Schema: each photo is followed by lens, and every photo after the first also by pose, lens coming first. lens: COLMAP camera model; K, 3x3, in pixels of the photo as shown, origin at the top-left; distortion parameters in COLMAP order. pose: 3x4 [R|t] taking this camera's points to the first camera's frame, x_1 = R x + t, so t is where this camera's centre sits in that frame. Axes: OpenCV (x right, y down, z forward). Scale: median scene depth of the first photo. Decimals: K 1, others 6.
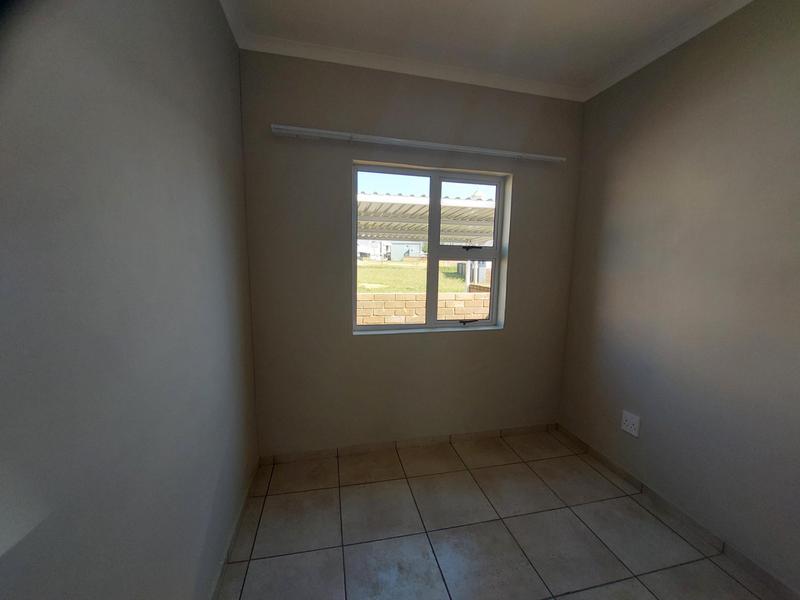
lens RADIAL K [[323.0, 0, 400.0], [0, 323.0, 300.0], [0, 0, 1]] dist [-0.011429, -0.000050]
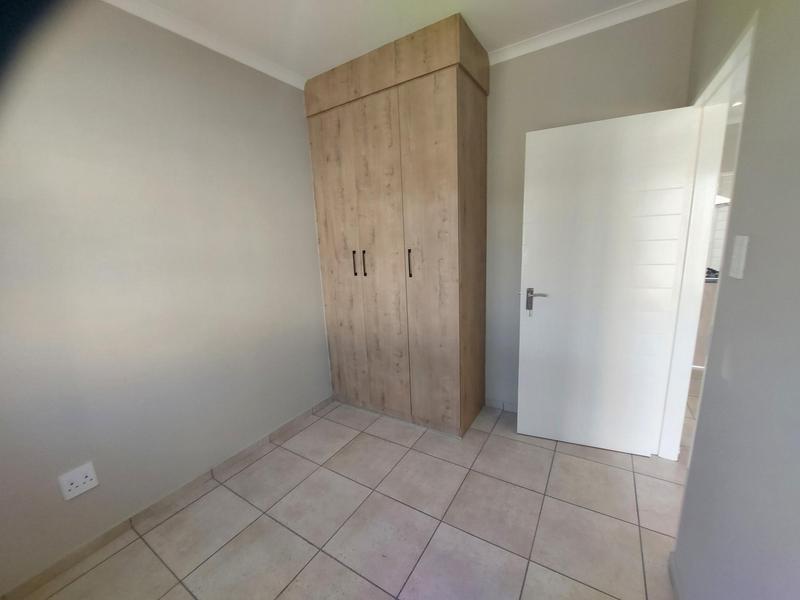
lens RADIAL K [[323.3, 0, 401.5], [0, 323.3, 303.4], [0, 0, 1]] dist [-0.000412, -0.000022]
pose [[-0.710179, -0.129001, 0.692102, -0.272580], [0.117490, 0.947567, 0.297176, -0.137043], [-0.694149, 0.292363, -0.657785, 0.874402]]
